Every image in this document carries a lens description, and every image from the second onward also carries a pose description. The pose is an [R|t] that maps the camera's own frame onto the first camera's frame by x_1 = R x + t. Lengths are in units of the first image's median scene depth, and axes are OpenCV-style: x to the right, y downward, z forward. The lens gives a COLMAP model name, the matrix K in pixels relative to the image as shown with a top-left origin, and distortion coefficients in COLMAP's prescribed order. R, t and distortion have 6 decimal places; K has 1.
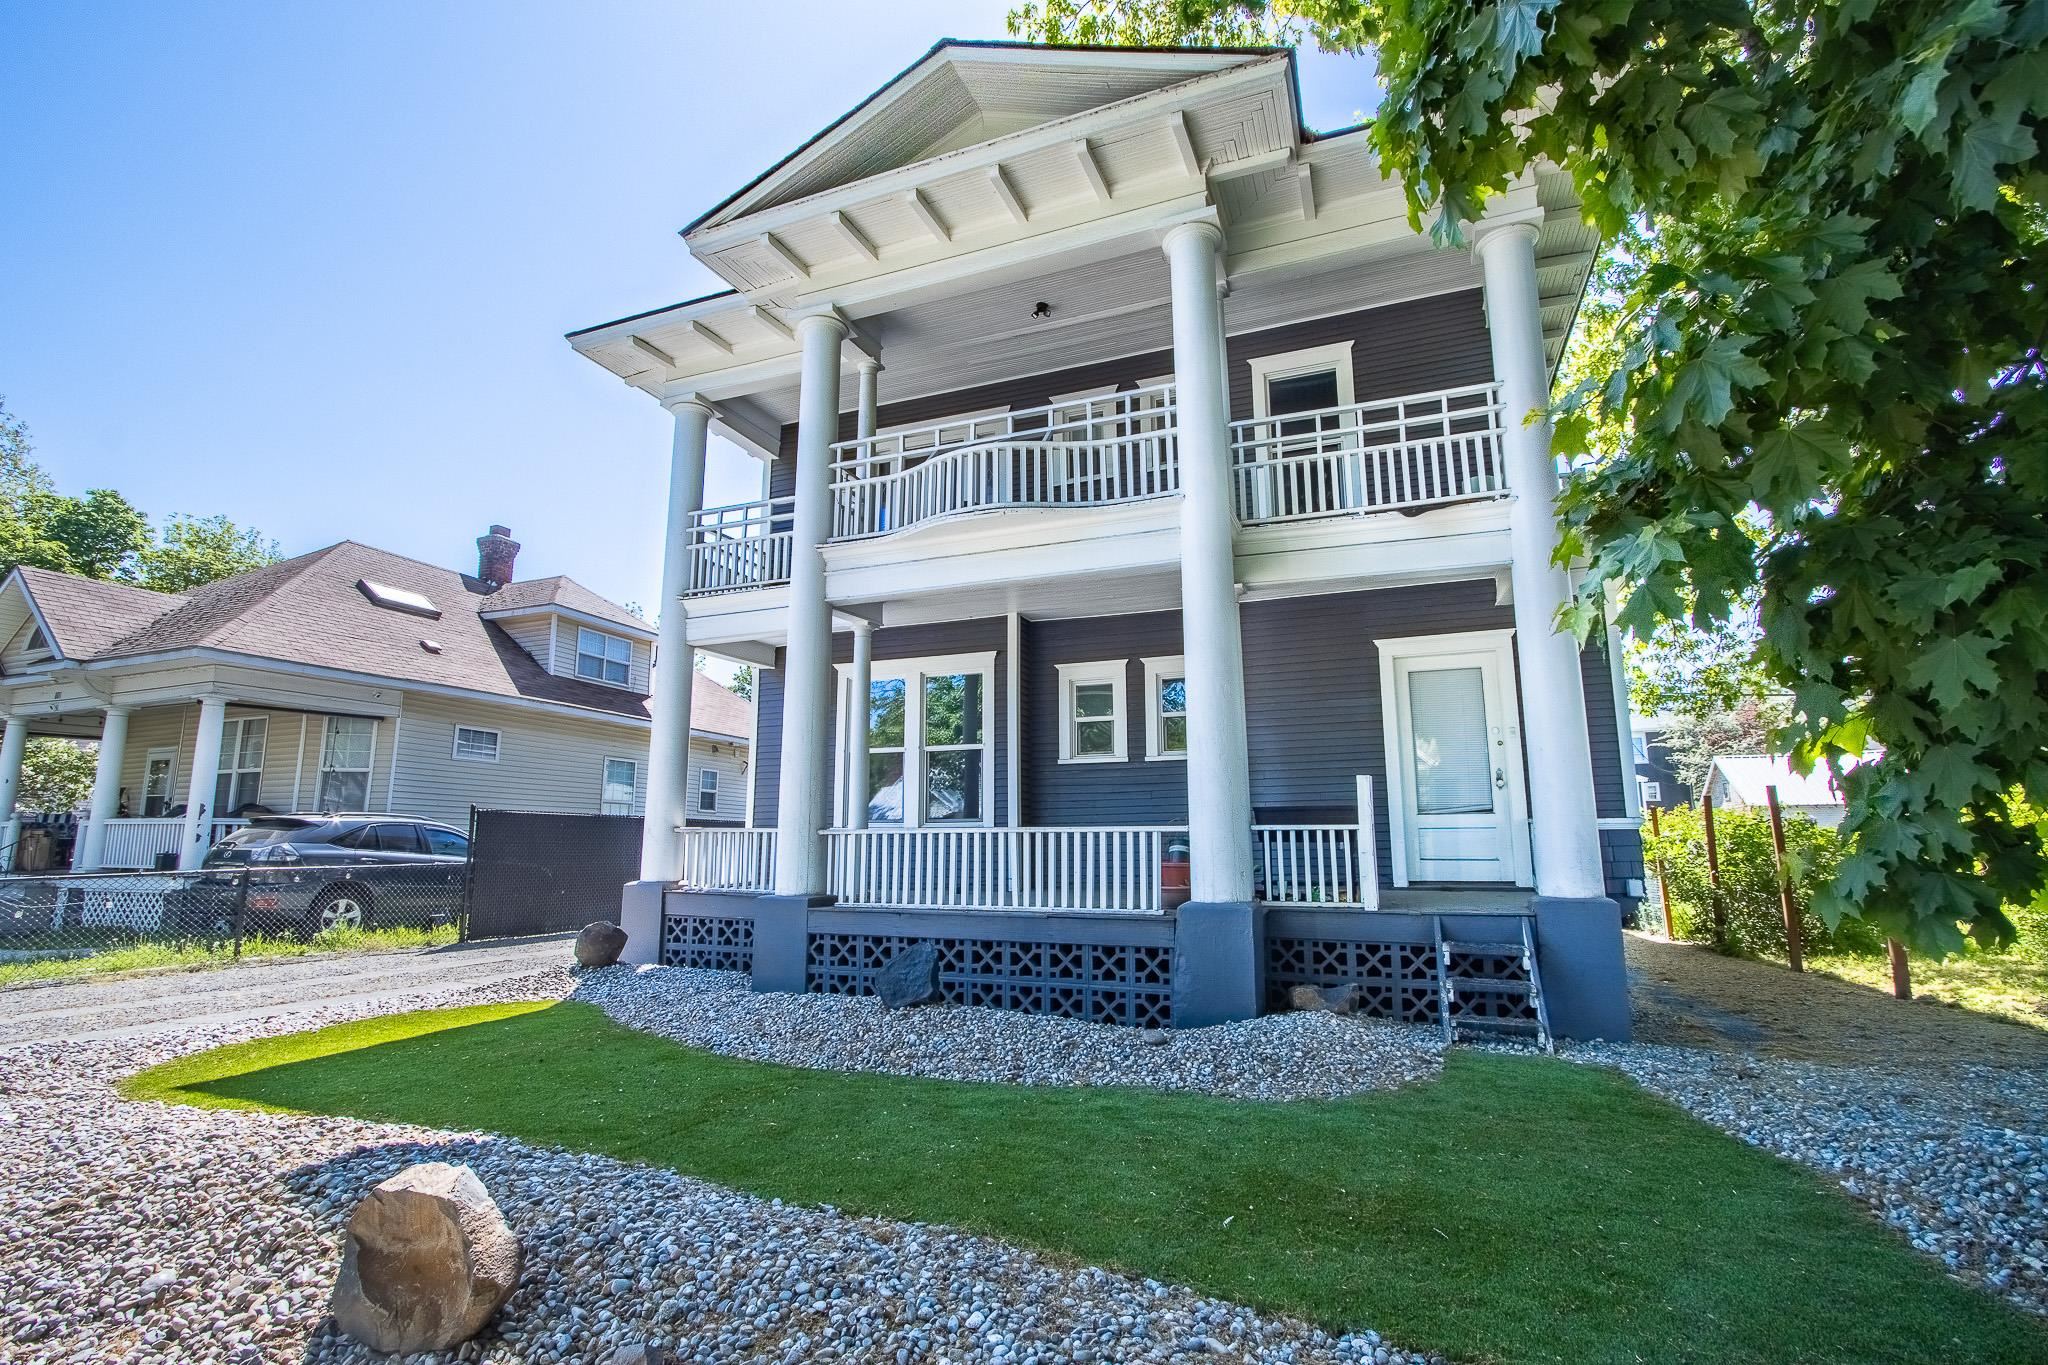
lens RADIAL K [[968.2, 0, 1024.0], [0, 968.2, 682.5], [0, 0, 1]] dist [-0.000263, 0.000296]
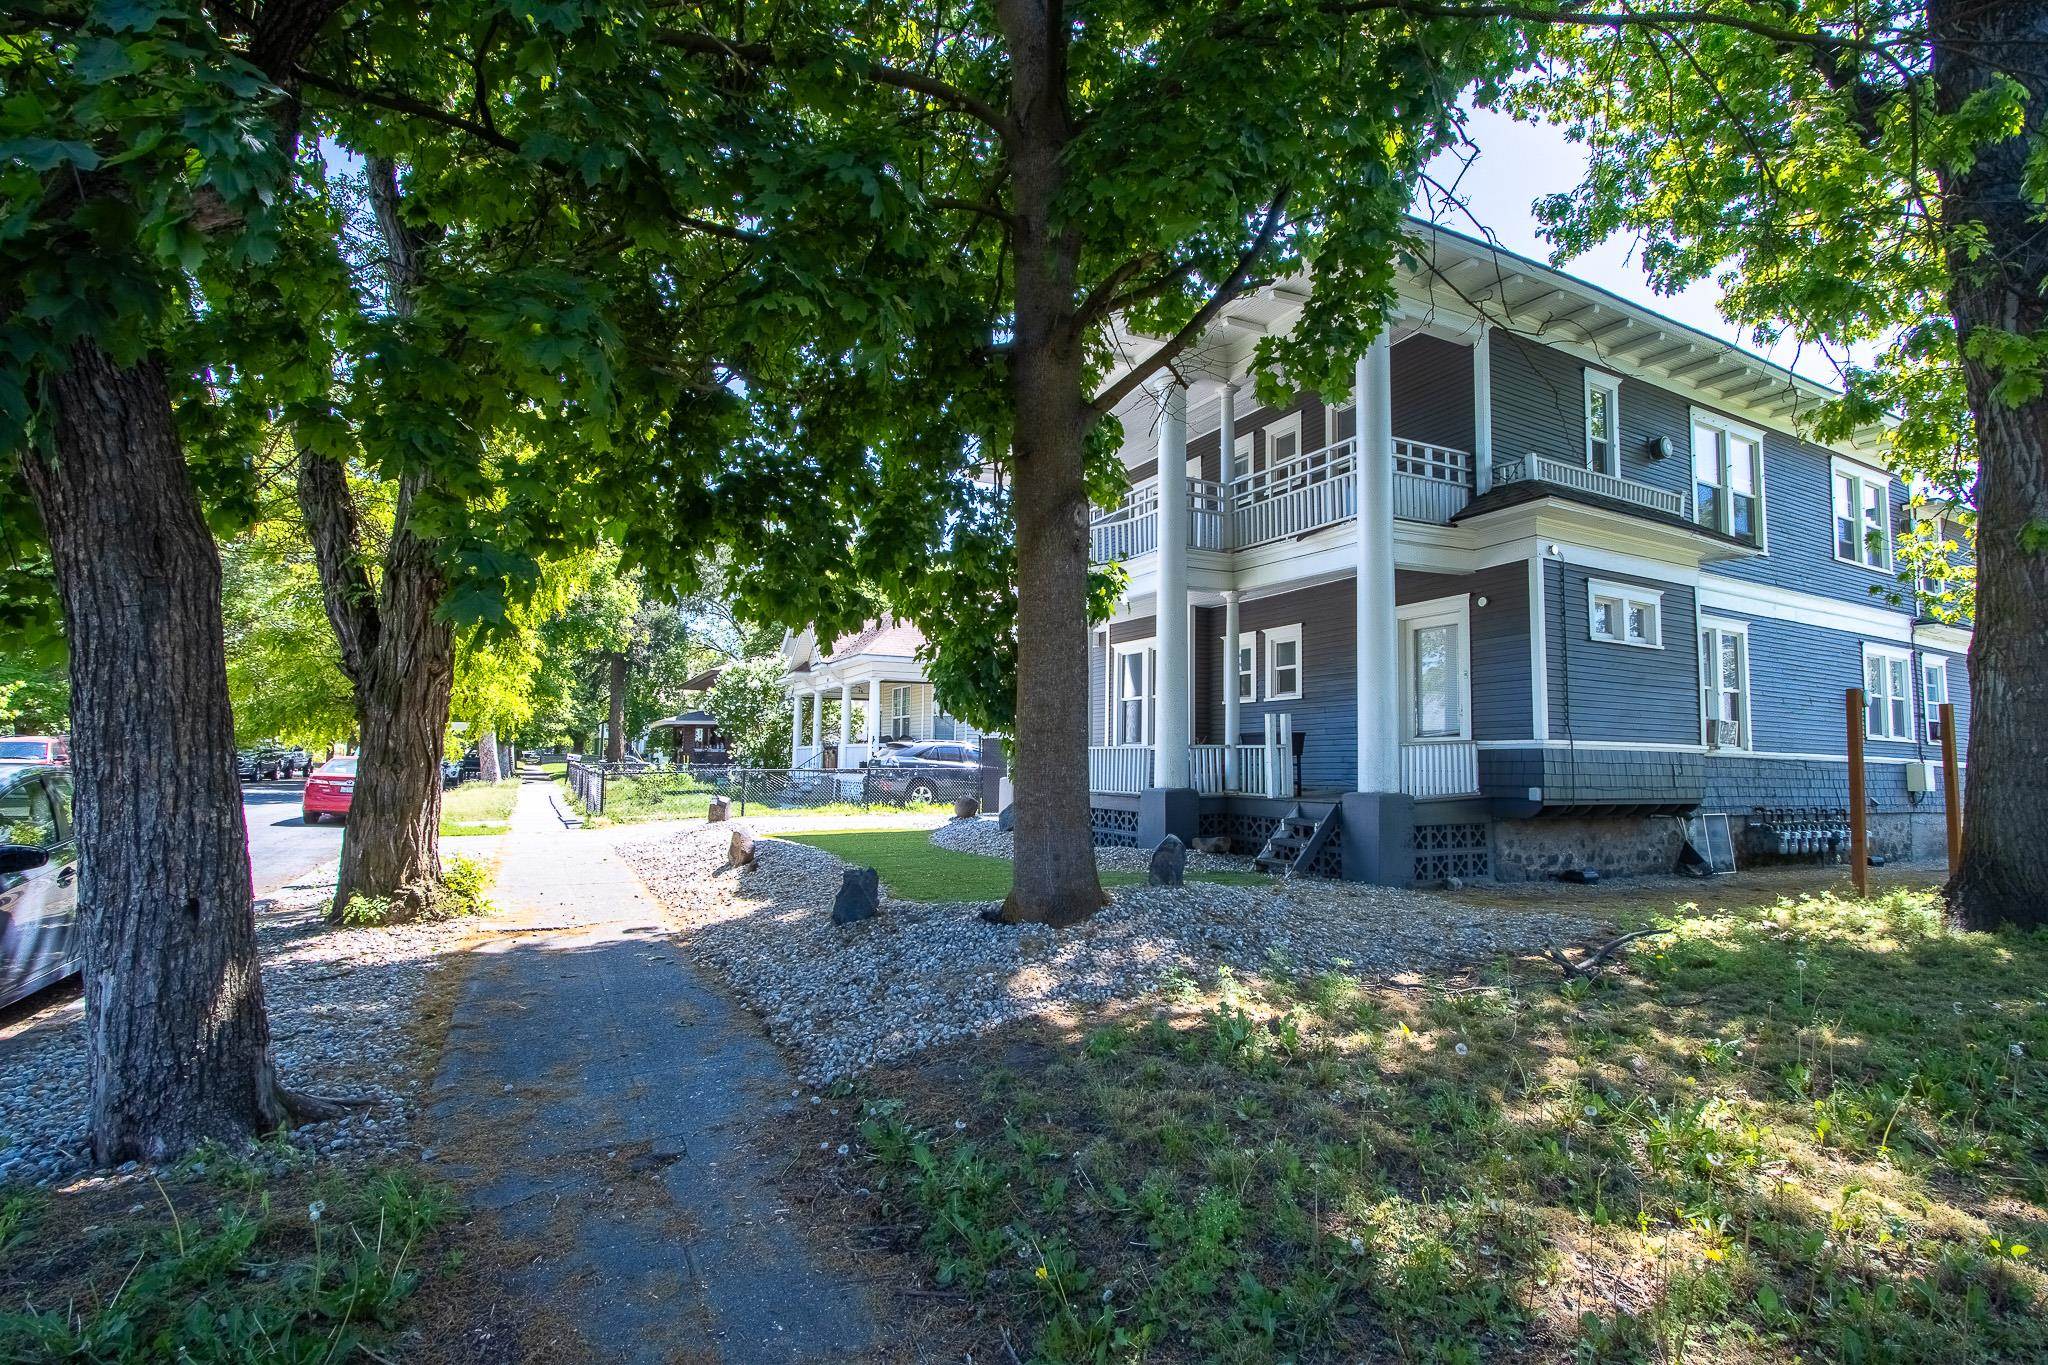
lens RADIAL K [[968.2, 0, 1024.0], [0, 968.2, 682.5], [0, 0, 1]] dist [-0.000263, 0.000296]
pose [[0.766248, -0.043244, -0.641089, 0.759267], [0.092284, 0.994795, 0.043197, -0.042466], [0.635884, -0.092261, 0.766250, -0.326099]]
